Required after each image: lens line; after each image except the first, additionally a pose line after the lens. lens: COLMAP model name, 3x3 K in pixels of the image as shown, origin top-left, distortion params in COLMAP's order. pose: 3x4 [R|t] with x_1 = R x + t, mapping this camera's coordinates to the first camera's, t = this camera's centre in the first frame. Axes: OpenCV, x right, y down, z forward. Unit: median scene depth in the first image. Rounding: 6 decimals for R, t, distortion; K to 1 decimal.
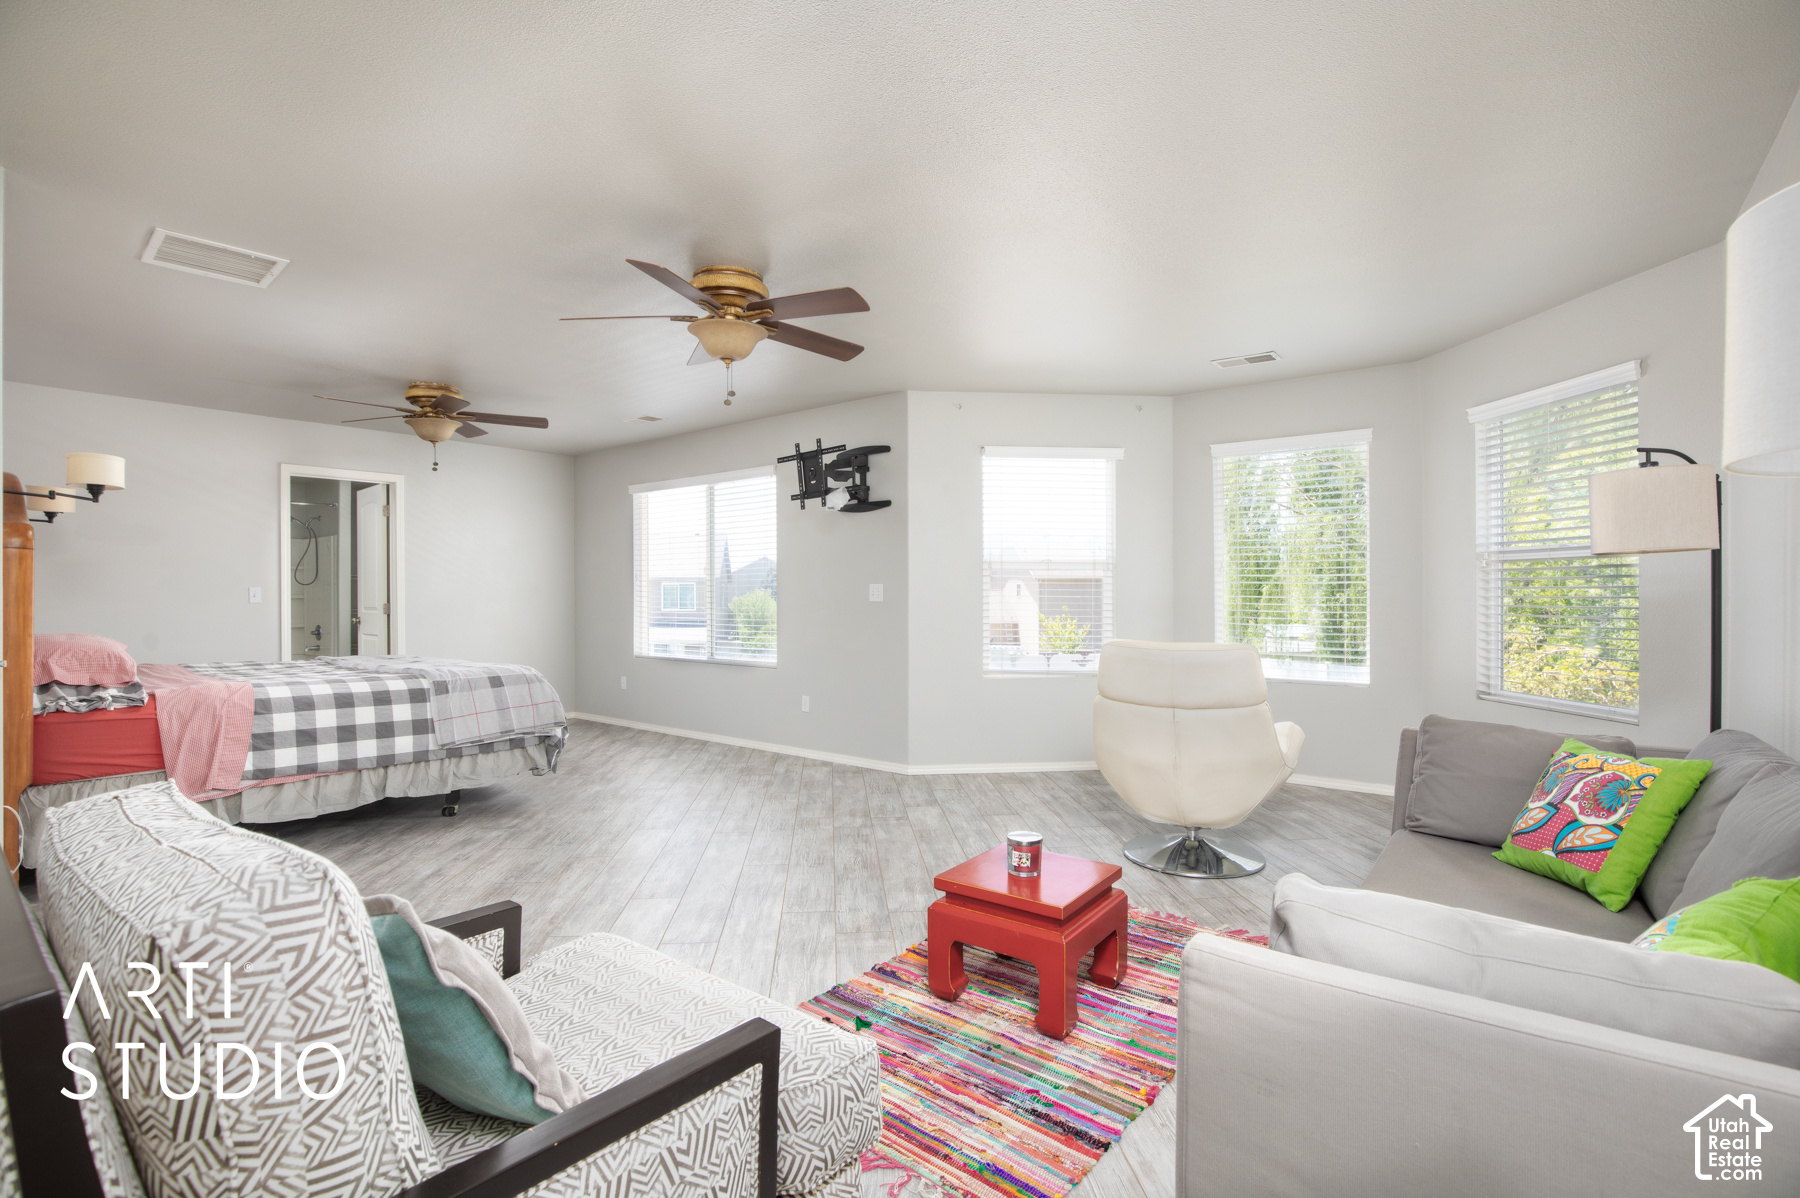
lens RADIAL K [[833.1, 0, 905.8], [0, 833.1, 593.8], [0, 0, 1]] dist [-0.030433, -0.000066]
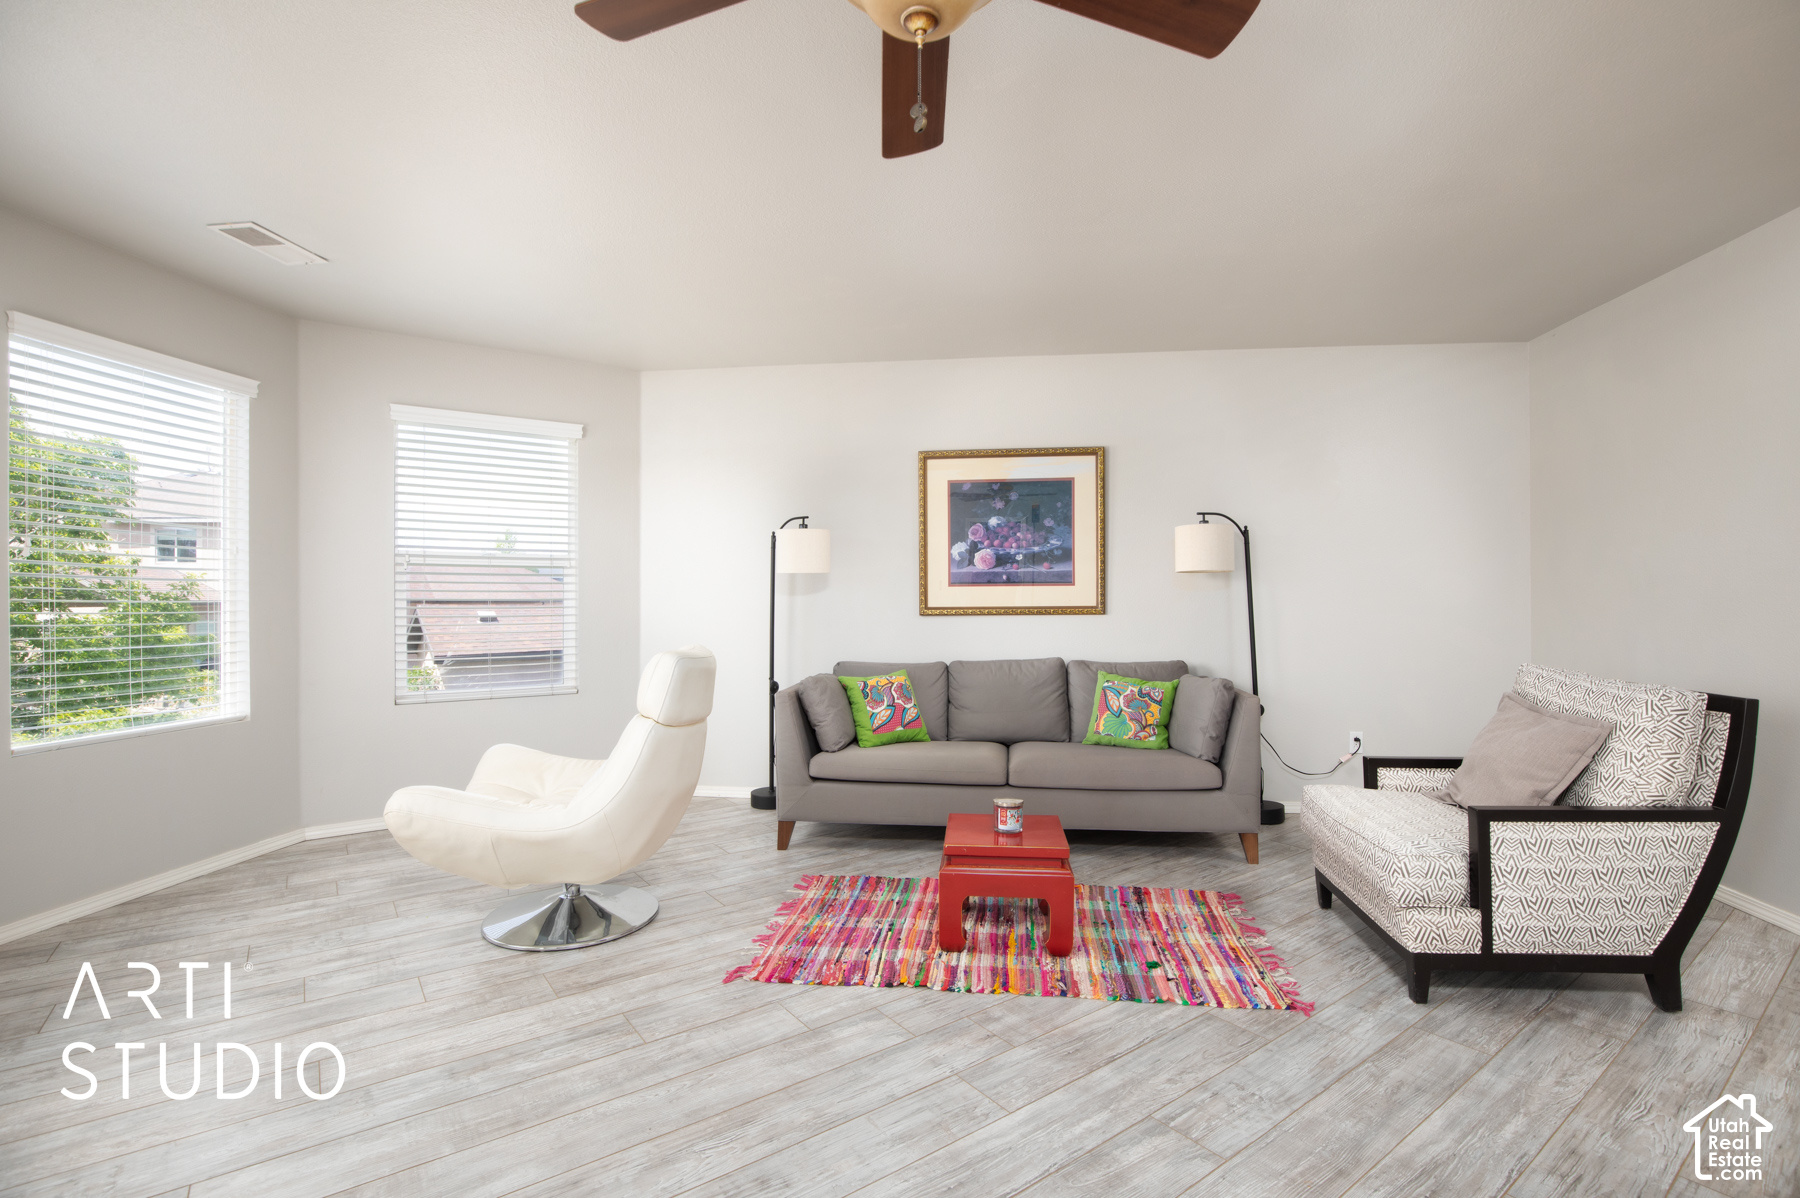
lens RADIAL K [[833.1, 0, 909.3], [0, 833.1, 600.8], [0, 0, 1]] dist [-0.030433, -0.000066]
pose [[-0.520236, -0.001907, 0.854020, -0.361798], [0.003287, 0.999986, 0.004235, 0.001462], [-0.854016, 0.005011, -0.520222, 0.791041]]
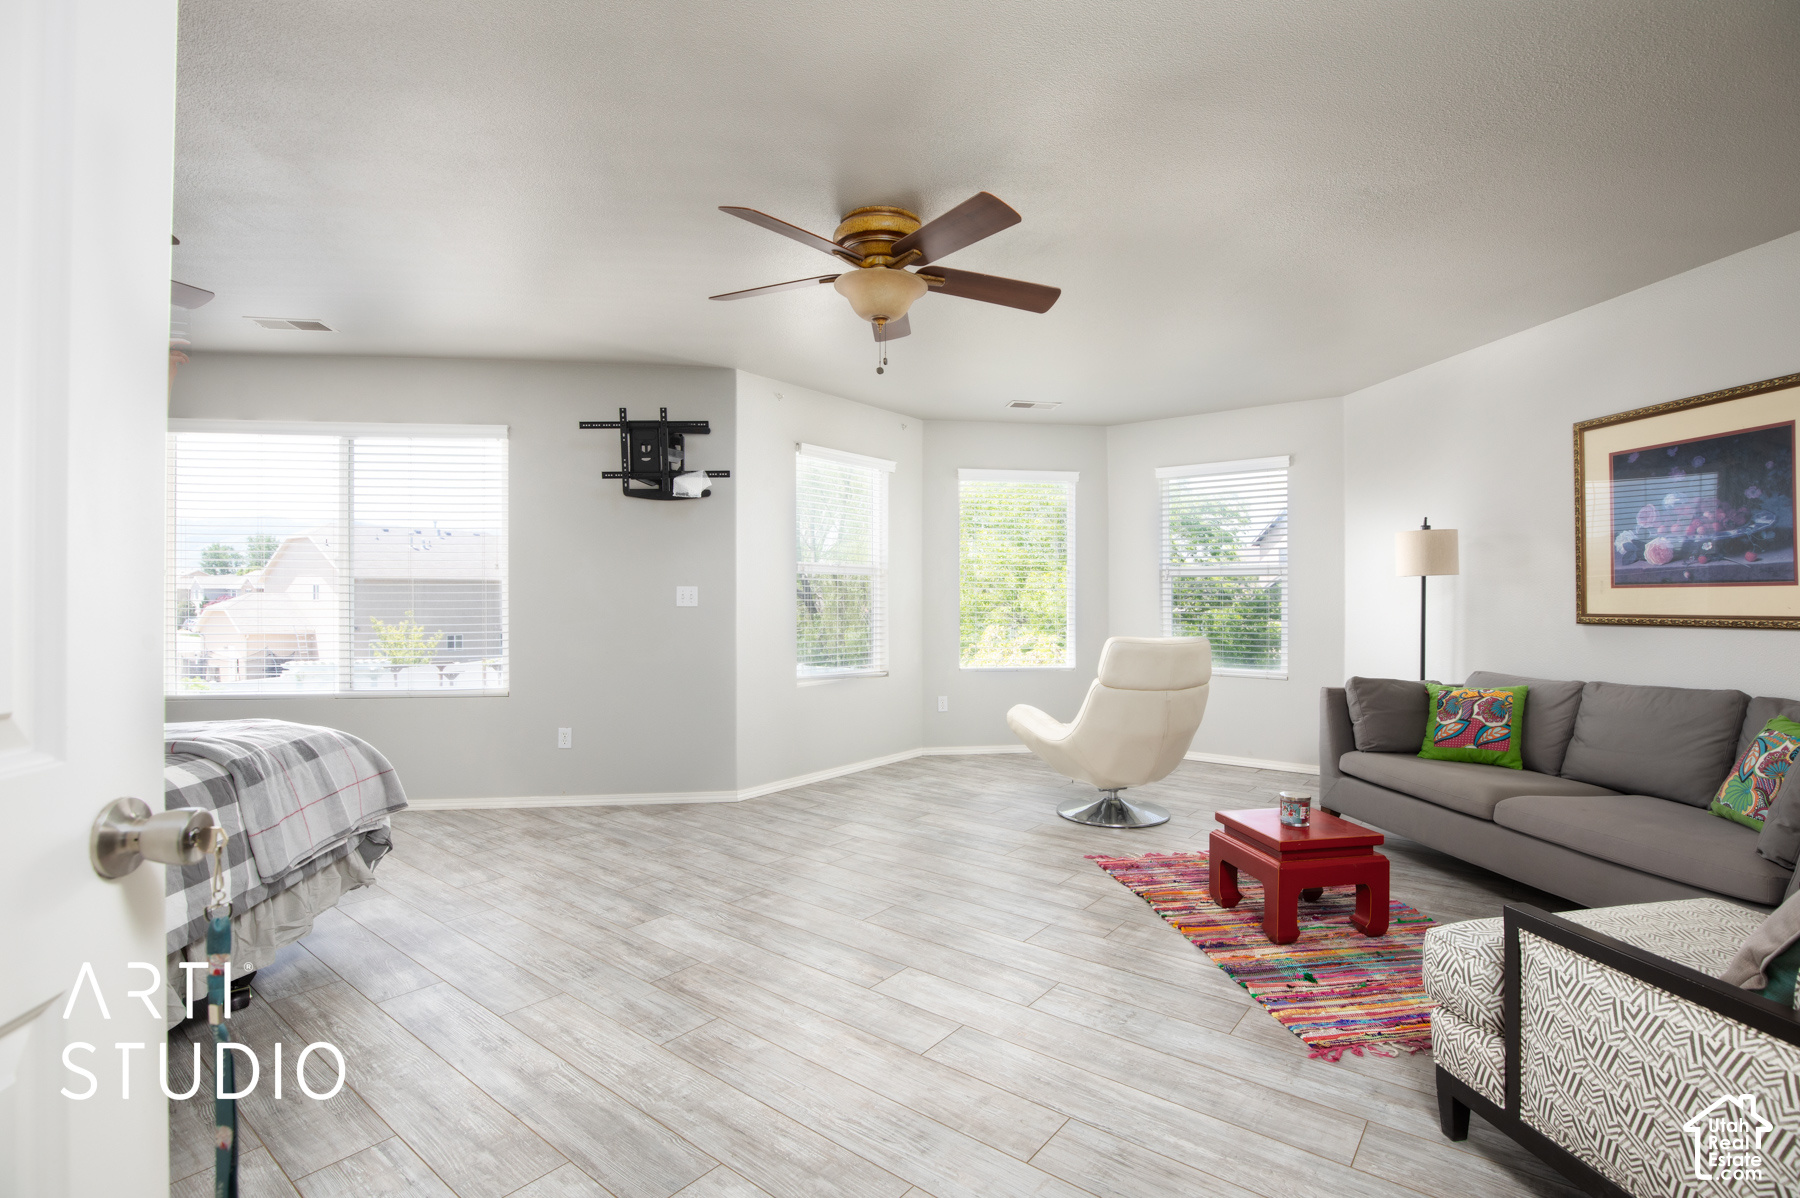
lens RADIAL K [[833.1, 0, 905.2], [0, 833.1, 596.8], [0, 0, 1]] dist [-0.030433, -0.000066]
pose [[0.688007, 0.003591, 0.725695, -0.525221], [-0.002772, 0.999993, -0.002320, 0.000753], [-0.725699, -0.000415, 0.688012, 0.262246]]
